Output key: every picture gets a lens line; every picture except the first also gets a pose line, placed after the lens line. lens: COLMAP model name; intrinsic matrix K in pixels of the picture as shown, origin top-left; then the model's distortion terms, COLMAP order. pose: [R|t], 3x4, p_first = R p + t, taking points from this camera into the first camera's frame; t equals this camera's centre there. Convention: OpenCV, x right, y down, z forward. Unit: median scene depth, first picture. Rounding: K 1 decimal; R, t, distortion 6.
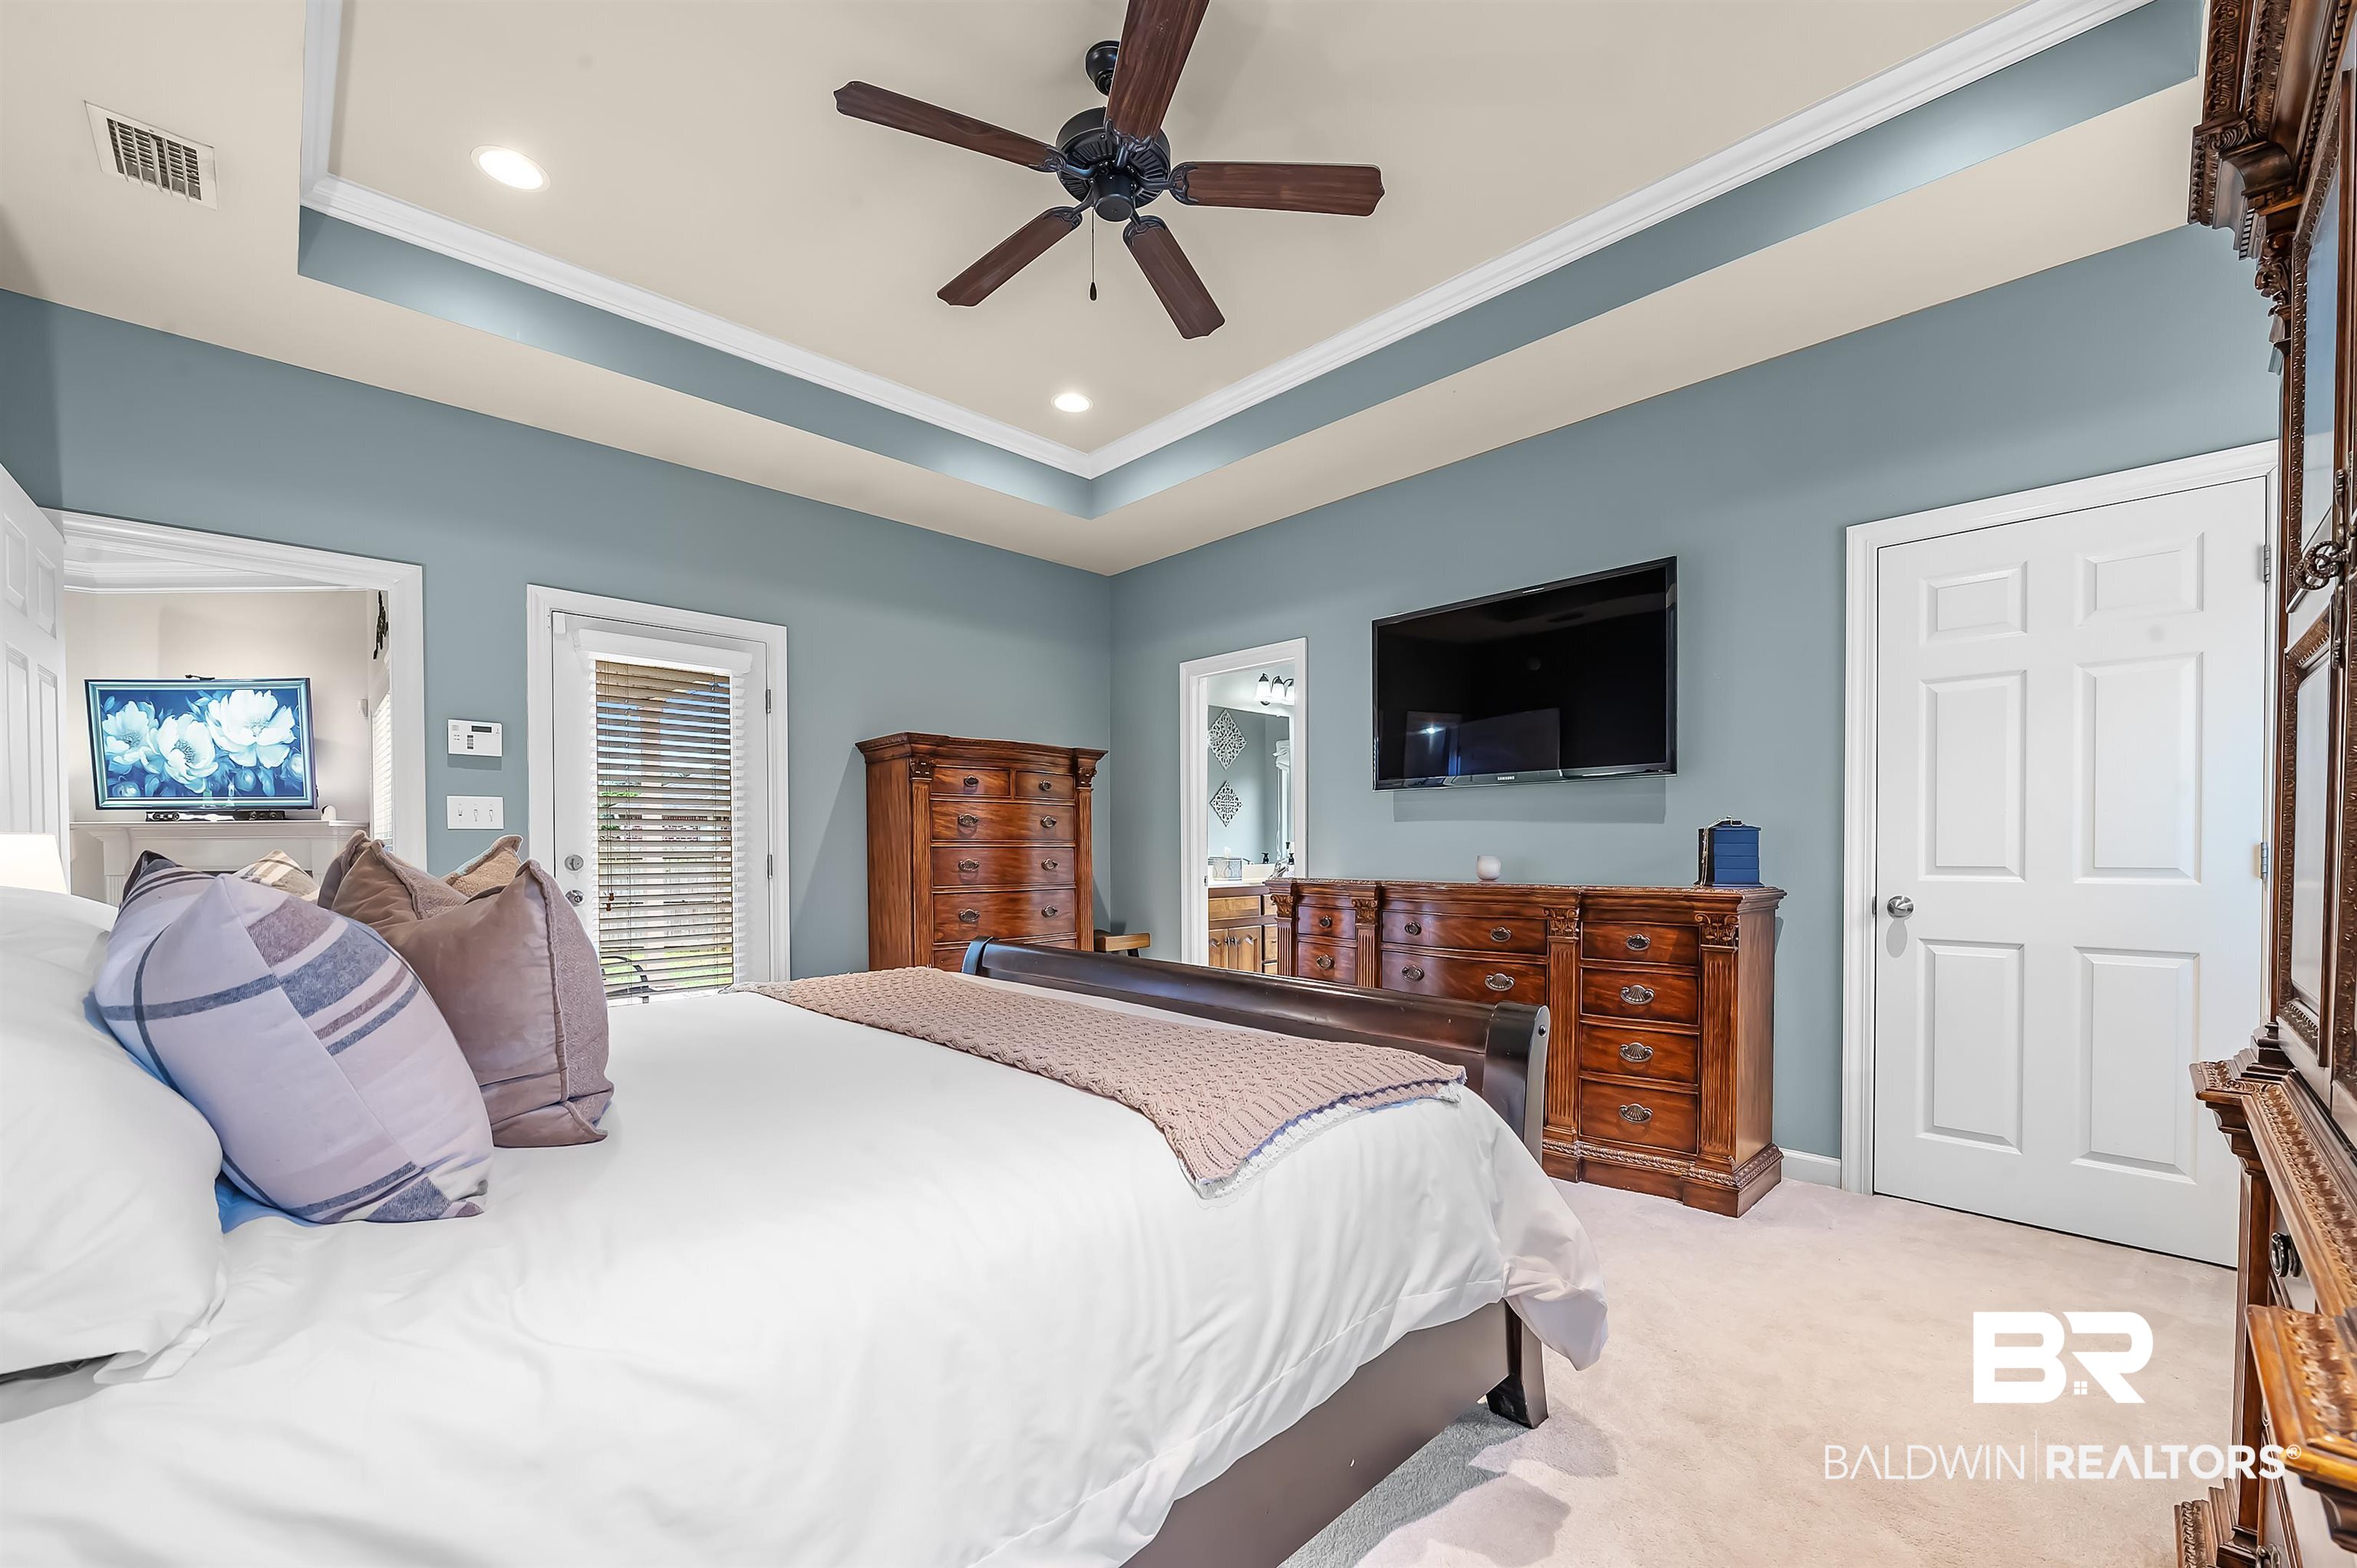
lens RADIAL K [[929.0, 0, 1203.4], [0, 929.0, 861.1], [0, 0, 1]] dist [-0.006407, -0.000887]
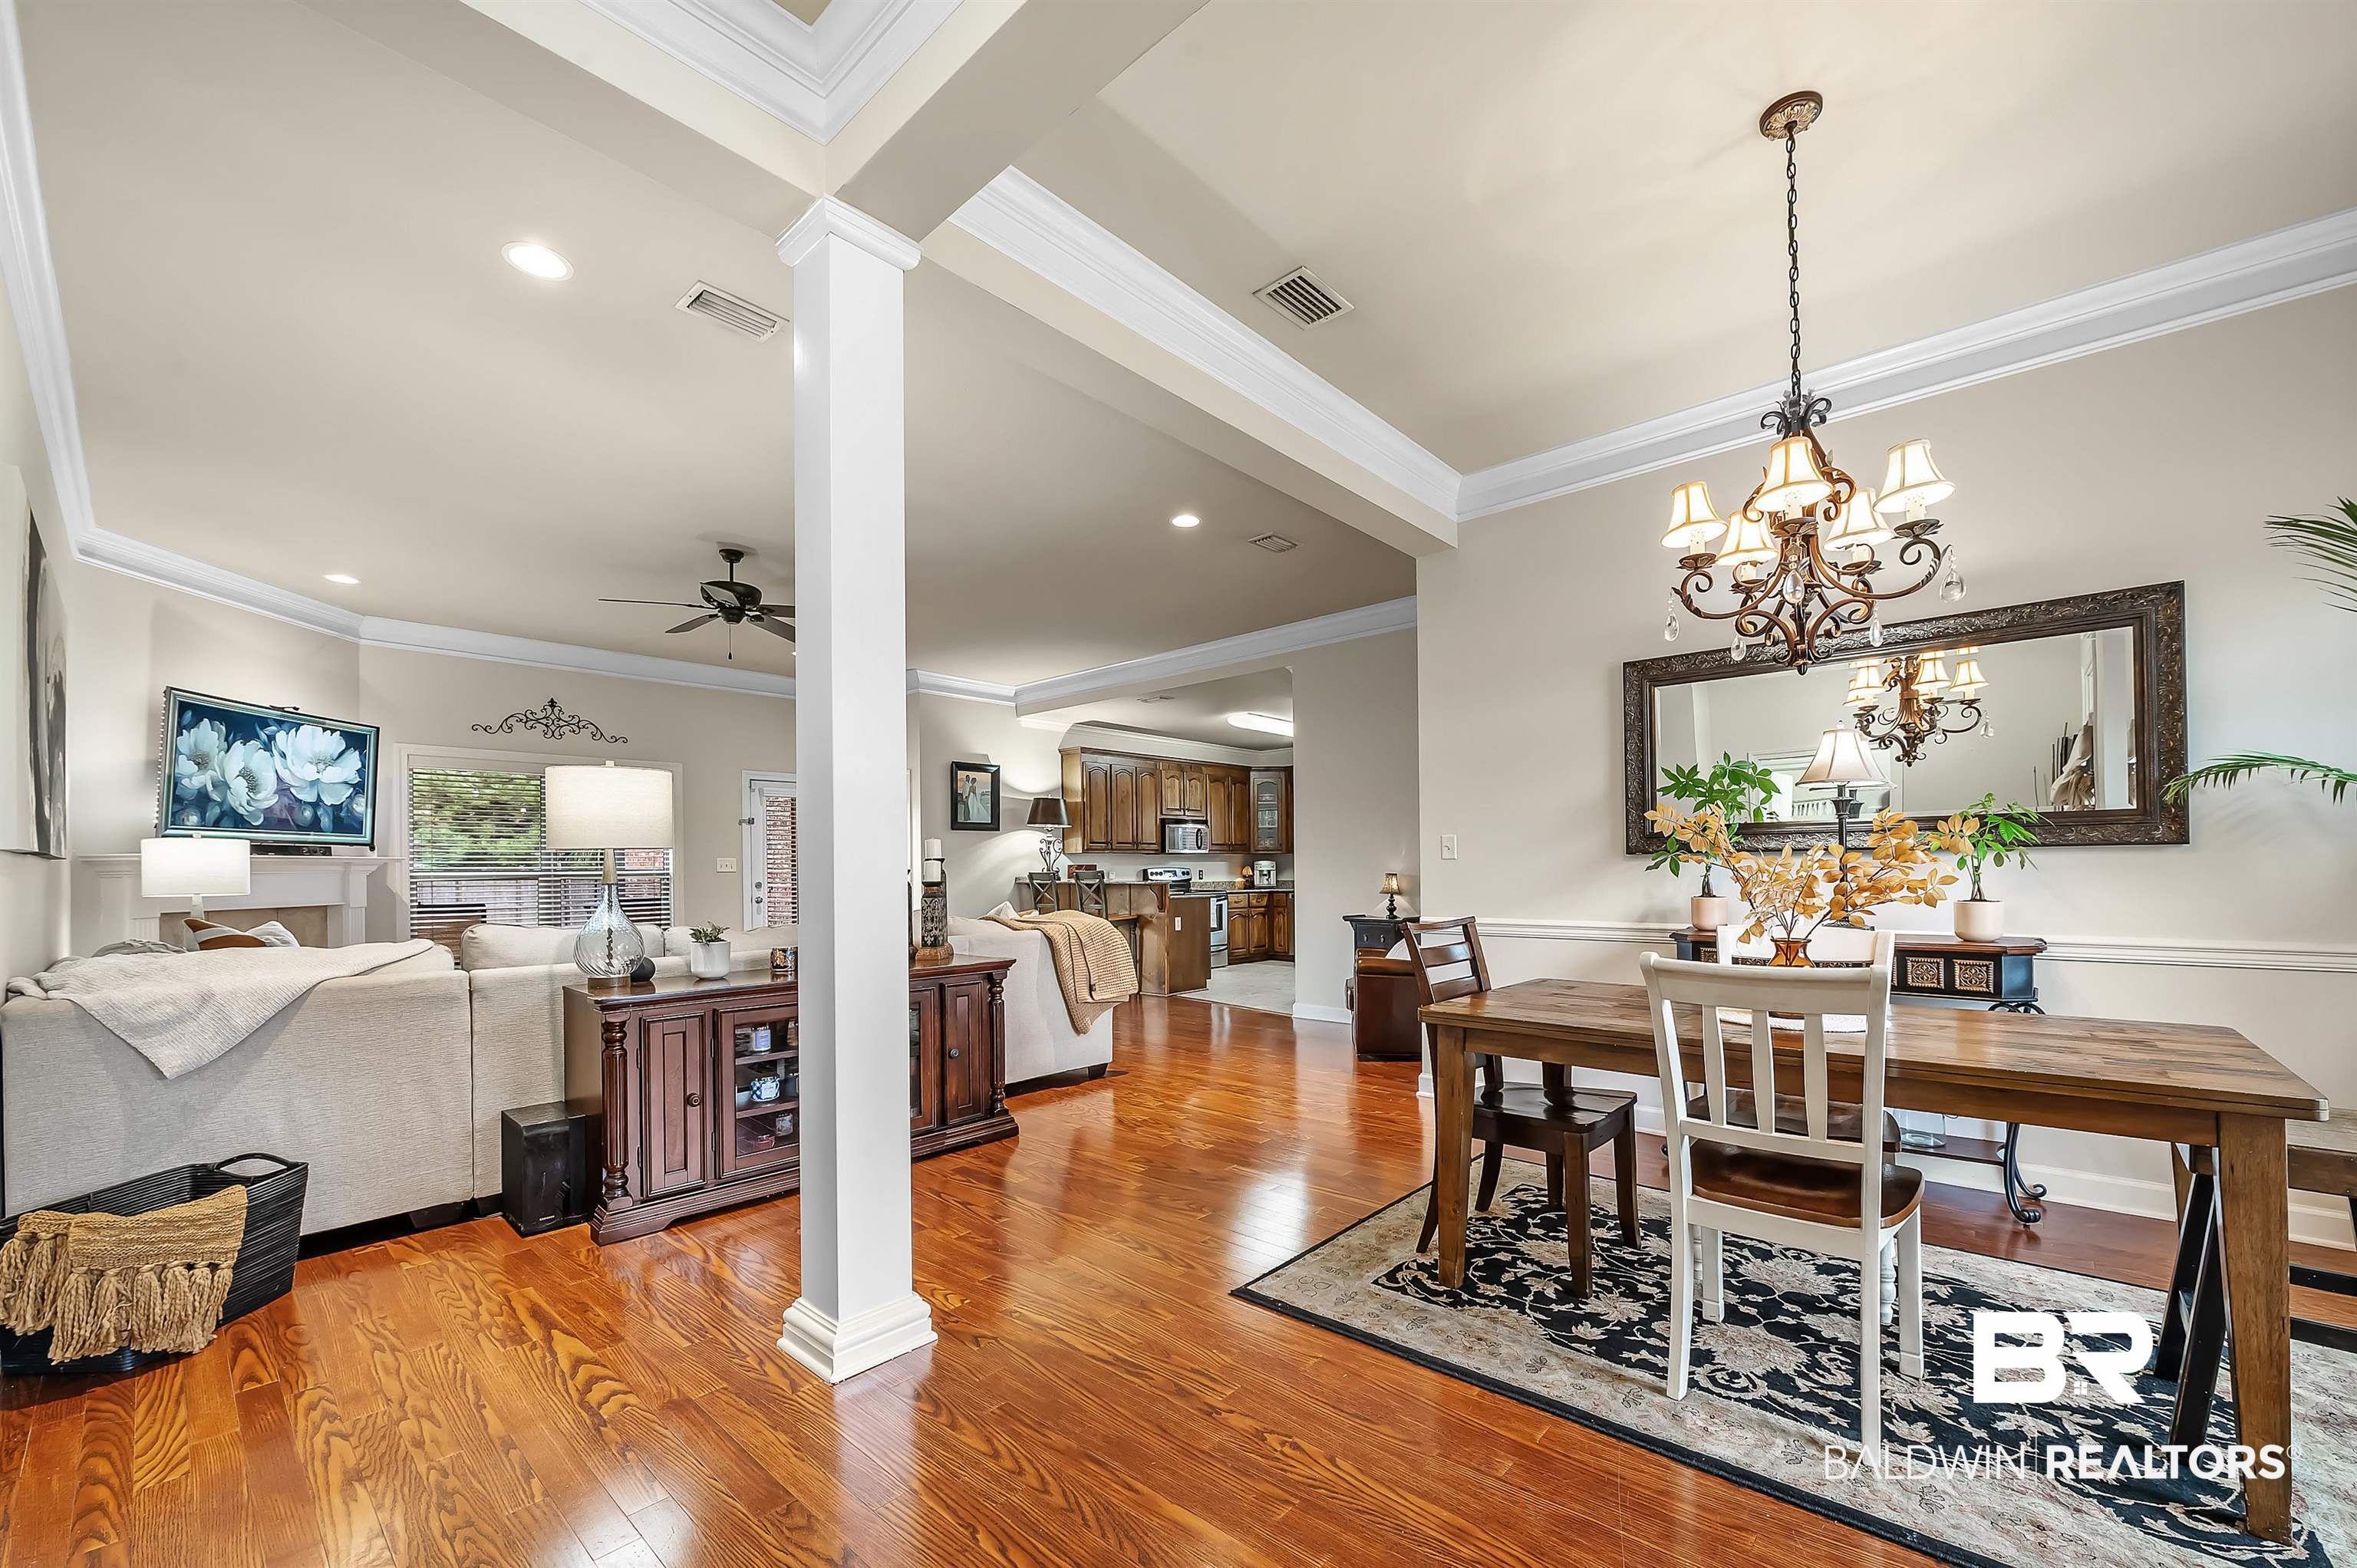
lens RADIAL K [[929.0, 0, 1196.0], [0, 929.0, 863.2], [0, 0, 1]] dist [-0.006407, -0.000887]
pose [[-0.074468, 0.013339, 0.997134, -2.112834], [0.026890, 0.999574, -0.011364, 0.001454], [-0.996861, 0.025966, -0.074795, 0.116011]]
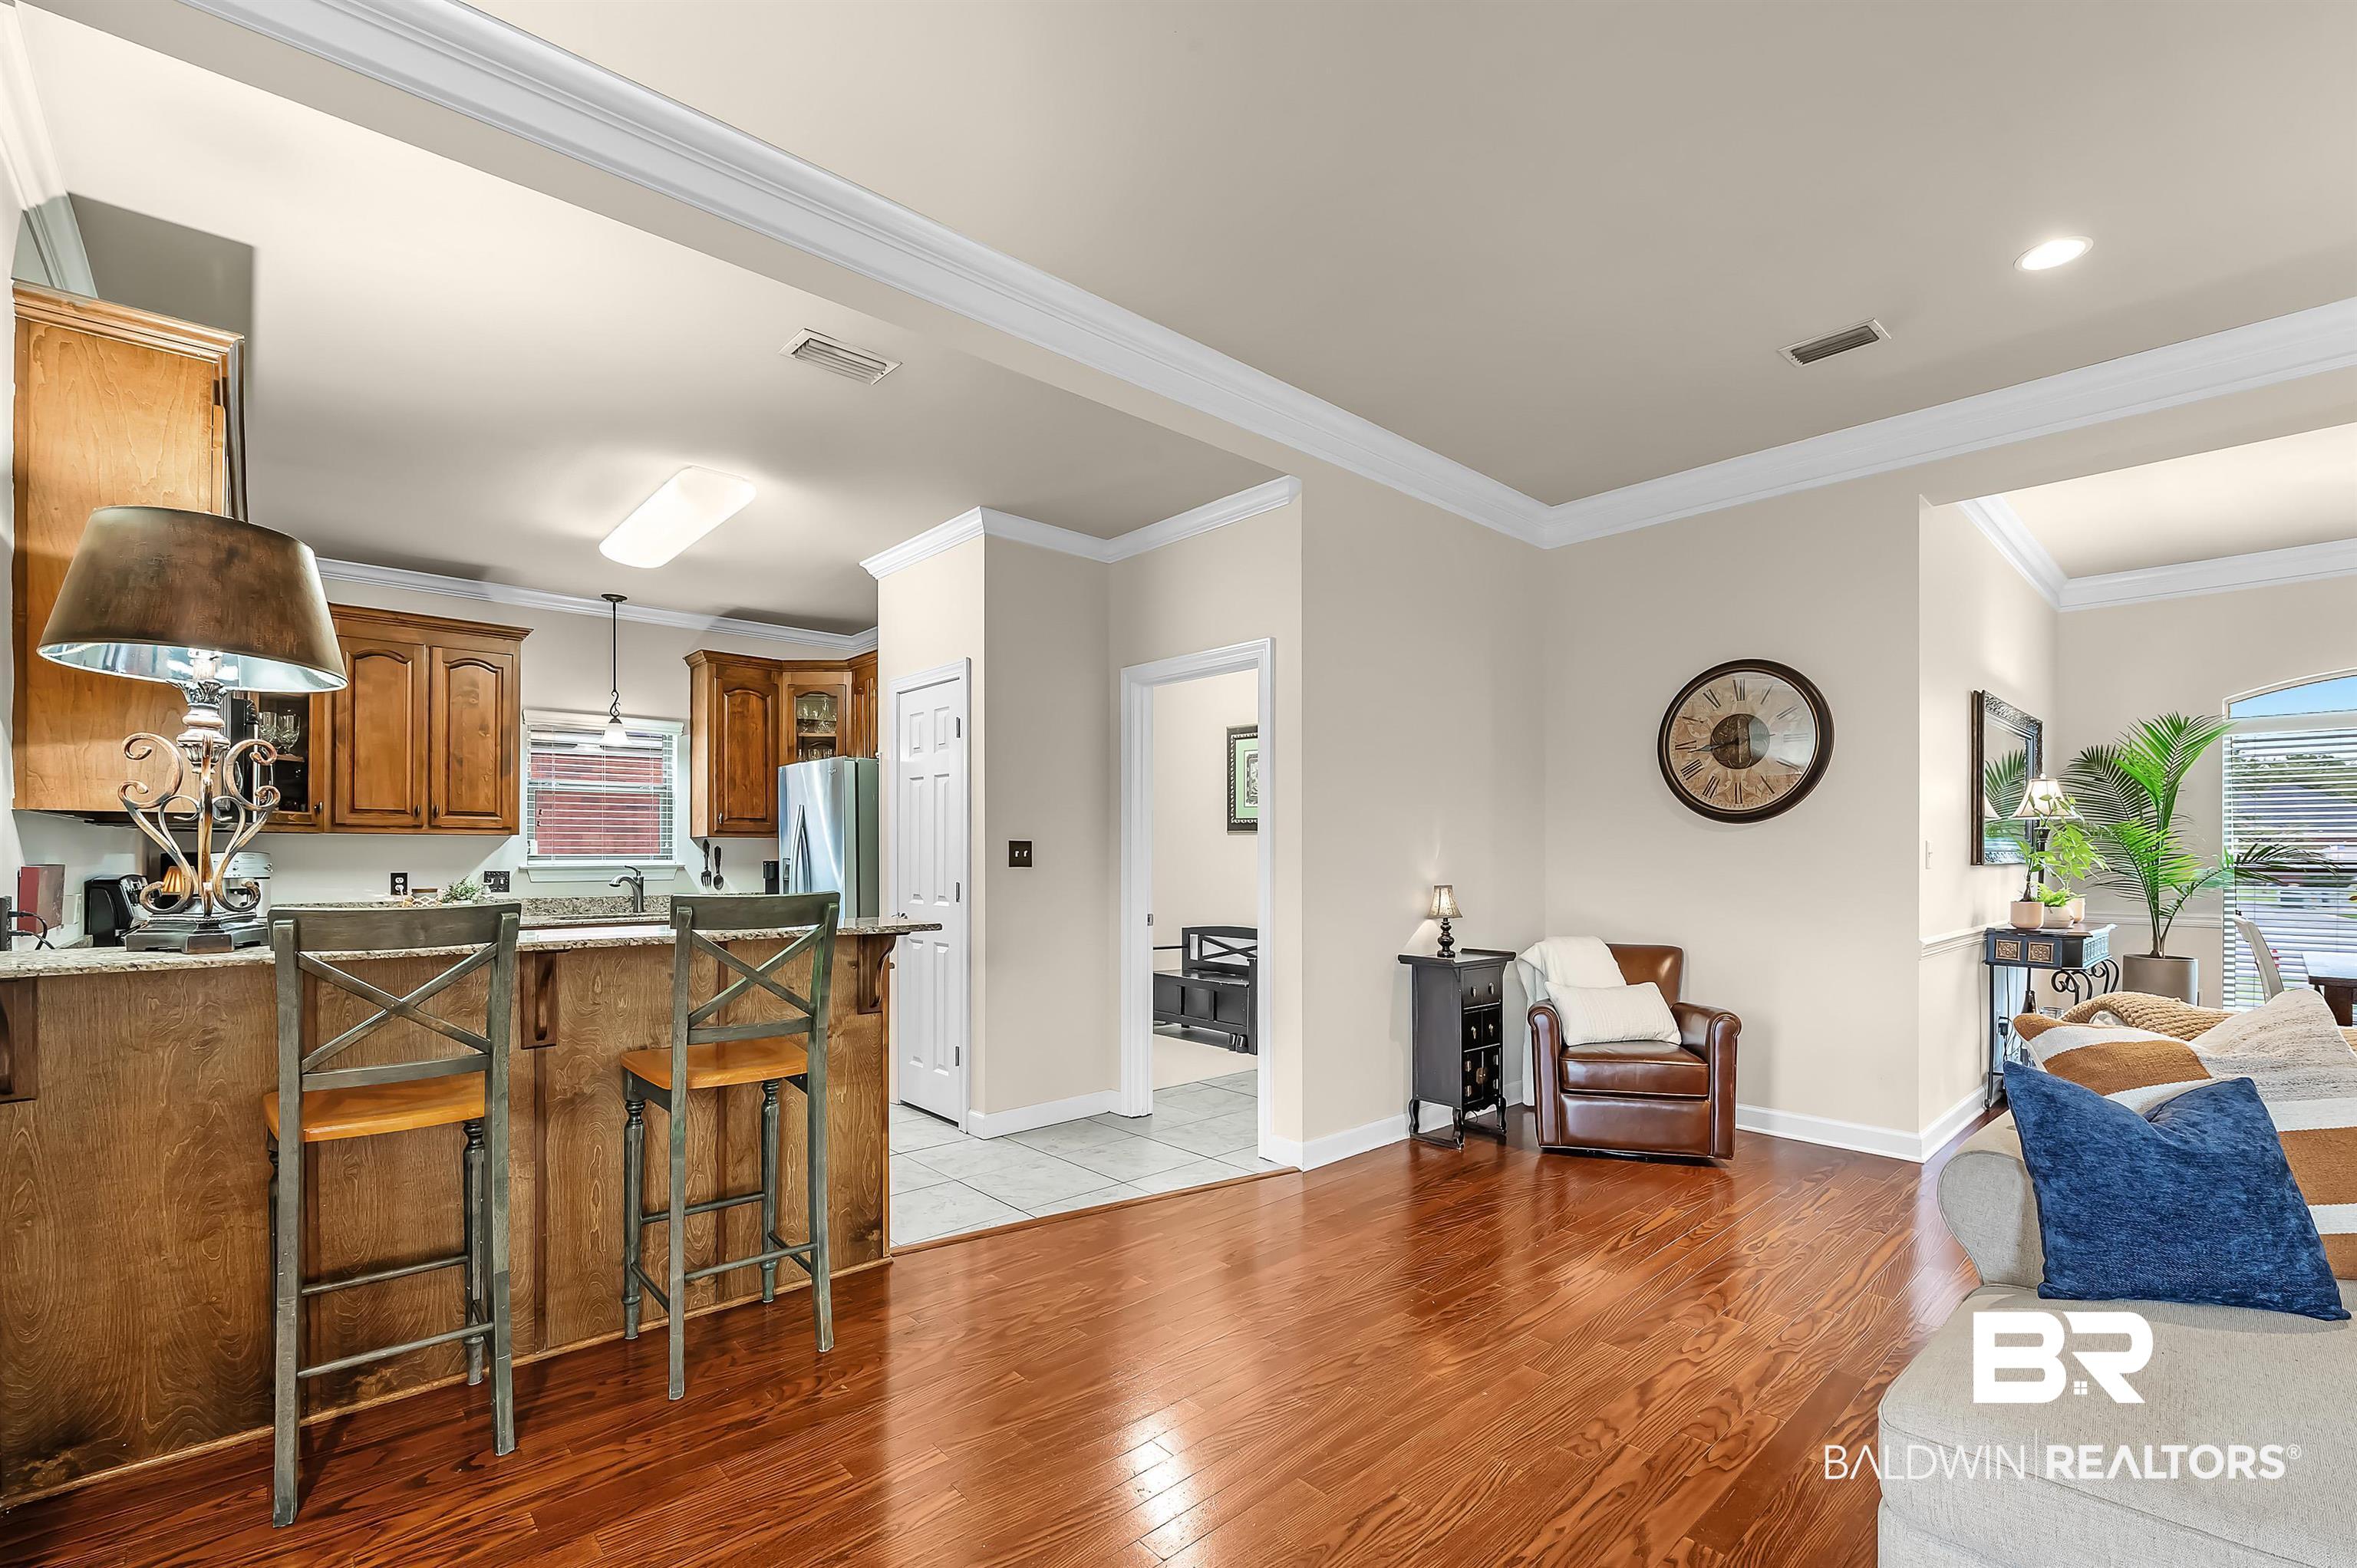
lens RADIAL K [[1020.9, 0, 1198.2], [0, 1020.9, 851.6], [0, 0, 1]] dist [-0.009763, -0.001077]
pose [[-0.999625, 0.005414, 0.026828, -0.856730], [0.005728, 0.999916, 0.011618, -0.028179], [-0.026763, 0.011767, -0.999573, 0.578672]]
